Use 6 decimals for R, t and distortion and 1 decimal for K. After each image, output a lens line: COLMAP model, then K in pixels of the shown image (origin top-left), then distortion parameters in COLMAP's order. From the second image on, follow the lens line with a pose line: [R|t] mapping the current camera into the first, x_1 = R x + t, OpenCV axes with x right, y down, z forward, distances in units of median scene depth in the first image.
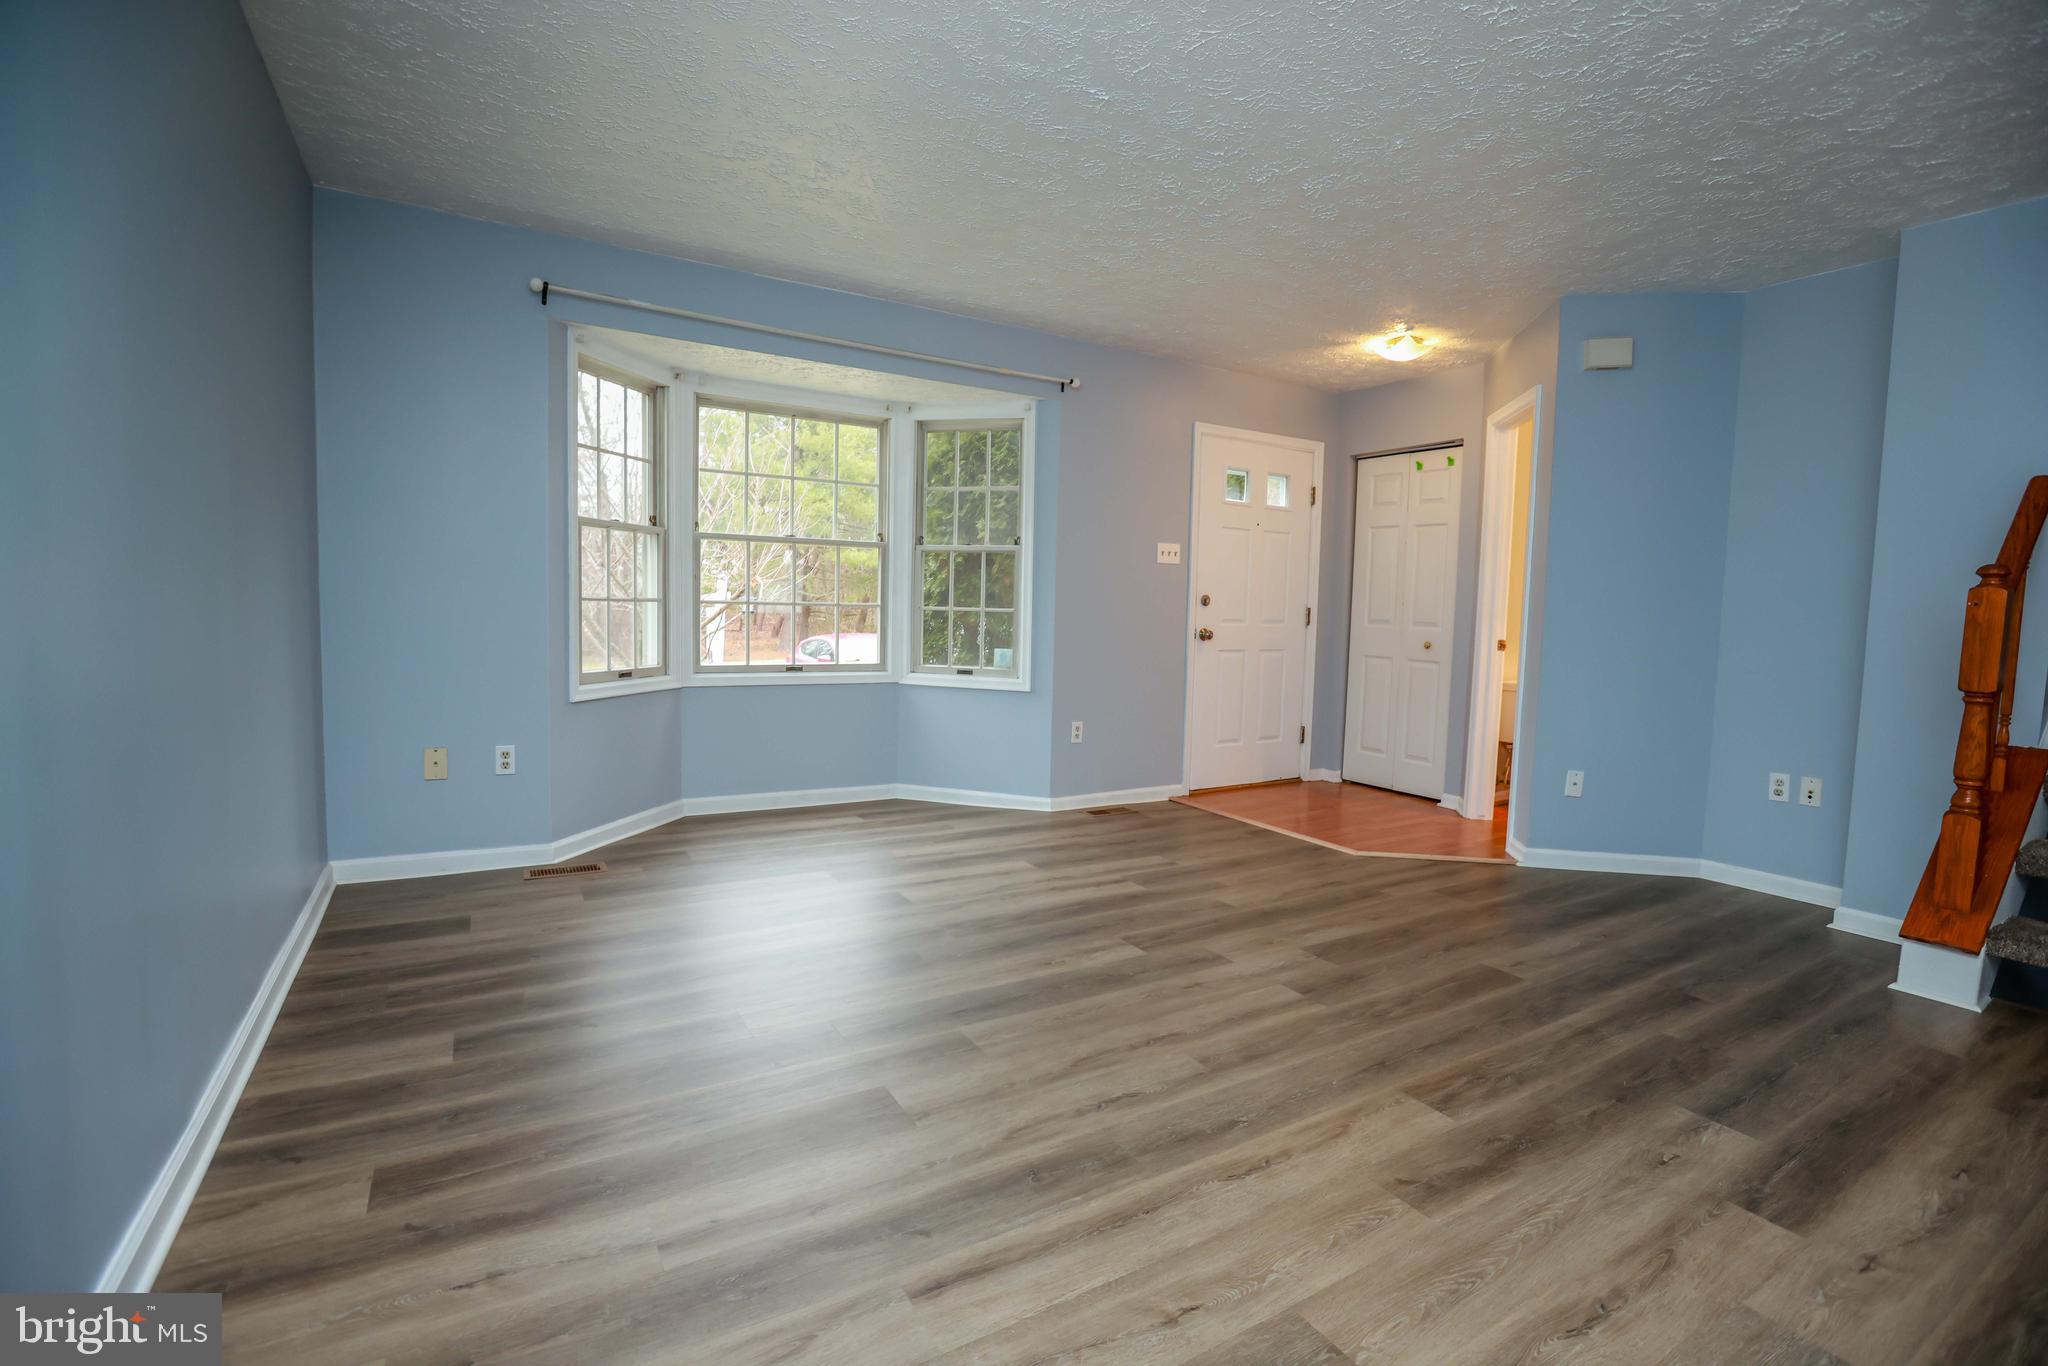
lens RADIAL K [[933.4, 0, 1031.5], [0, 933.4, 675.5], [0, 0, 1]] dist [-0.058527, 0.020404]
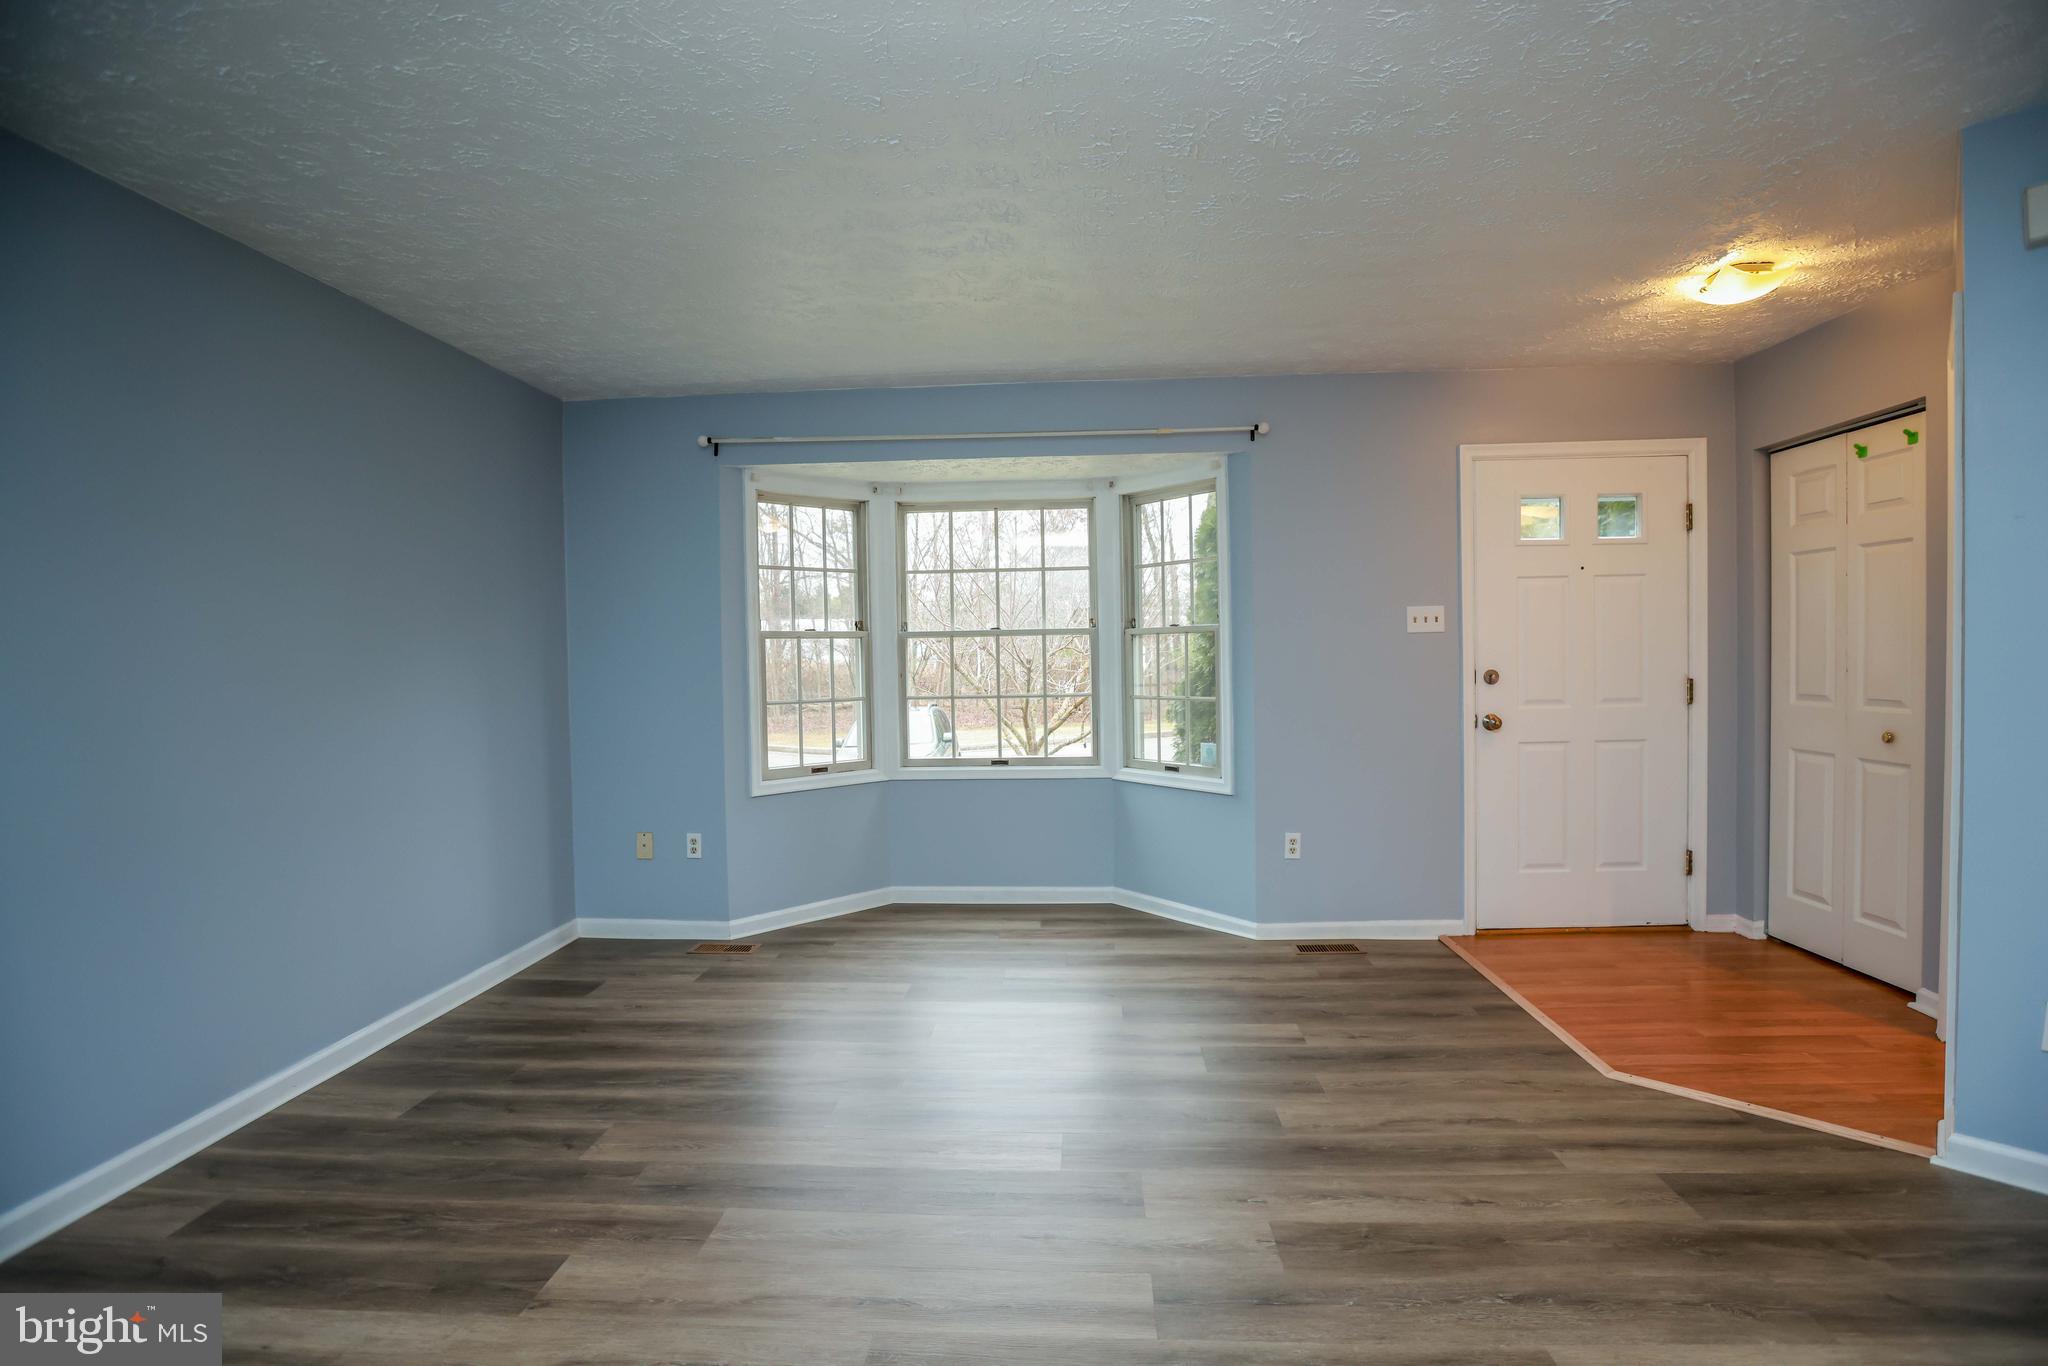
lens RADIAL K [[923.3, 0, 1032.9], [0, 923.3, 684.0], [0, 0, 1]] dist [-0.054193, 0.017991]
pose [[0.822419, -0.025370, -0.568316, 0.364747], [-0.001385, 0.998913, -0.046596, -0.048781], [0.568881, 0.039108, 0.821490, 0.227542]]
